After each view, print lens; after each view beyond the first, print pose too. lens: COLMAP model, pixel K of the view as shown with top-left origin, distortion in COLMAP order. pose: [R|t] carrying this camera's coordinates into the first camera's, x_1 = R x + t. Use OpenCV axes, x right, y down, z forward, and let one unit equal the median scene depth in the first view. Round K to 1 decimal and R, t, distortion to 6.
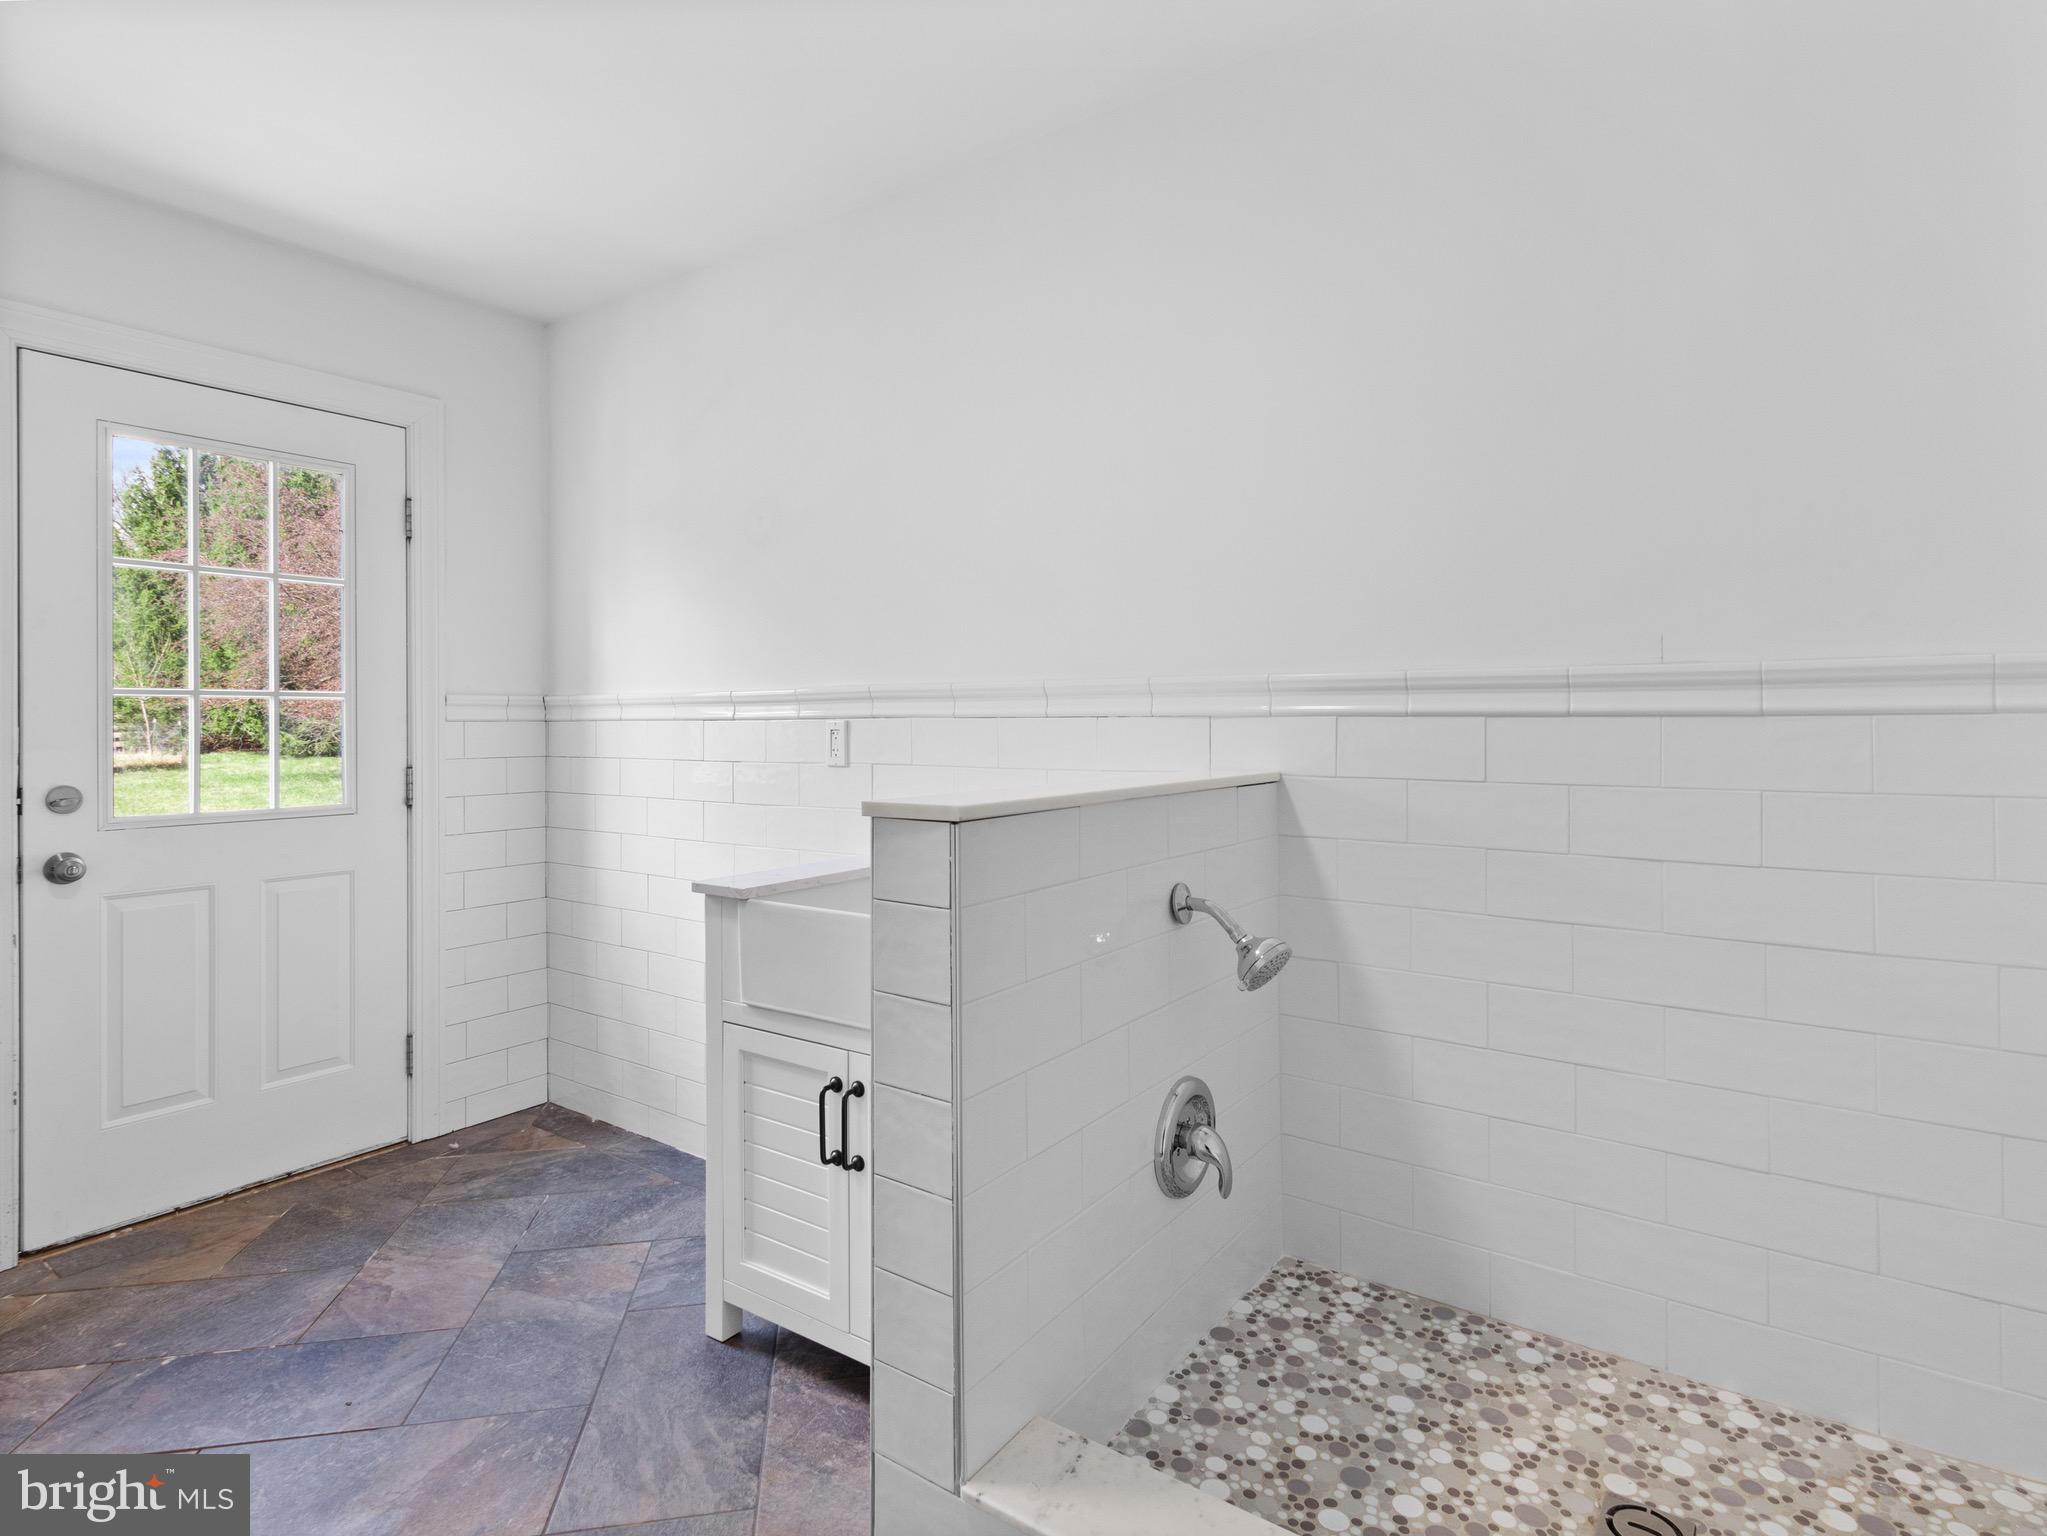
lens RADIAL K [[1055.1, 0, 1014.0], [0, 1055.1, 731.2], [0, 0, 1]] dist [0.003020, -0.003129]
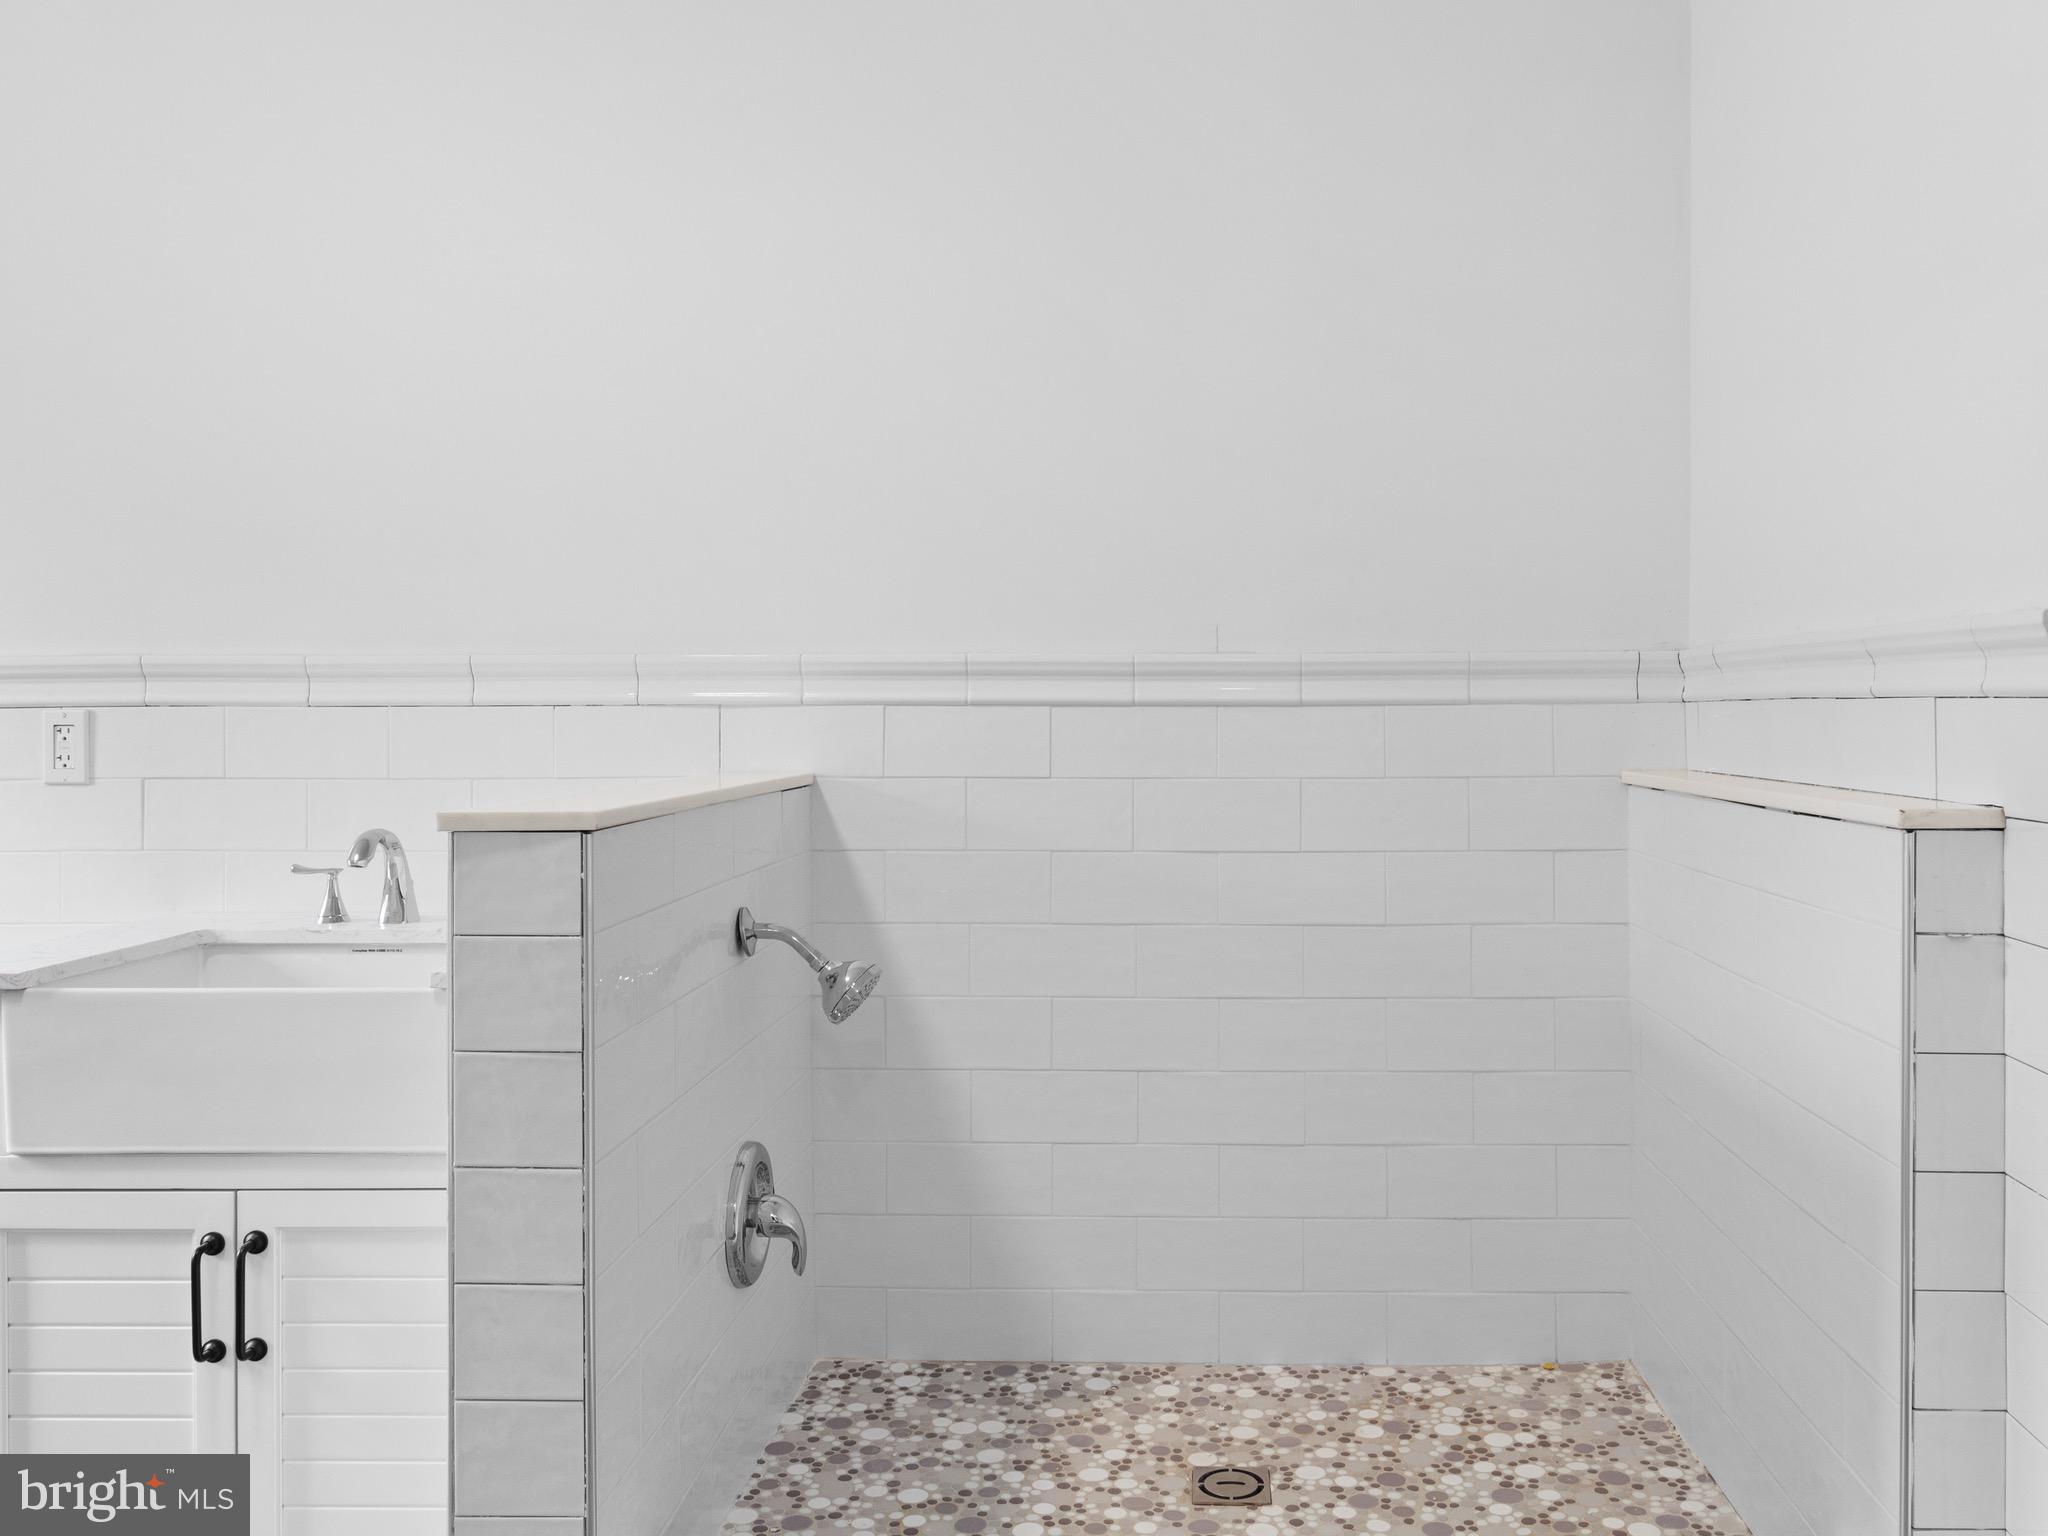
lens RADIAL K [[1732.7, 0, 1026.4], [0, 1732.7, 760.2], [0, 0, 1]] dist [-0.005329, -0.005149]
pose [[0.845790, -0.013958, 0.533333, -0.383452], [0.004728, 0.999815, 0.018668, 0.005005], [-0.533495, -0.013268, 0.845699, -0.267256]]
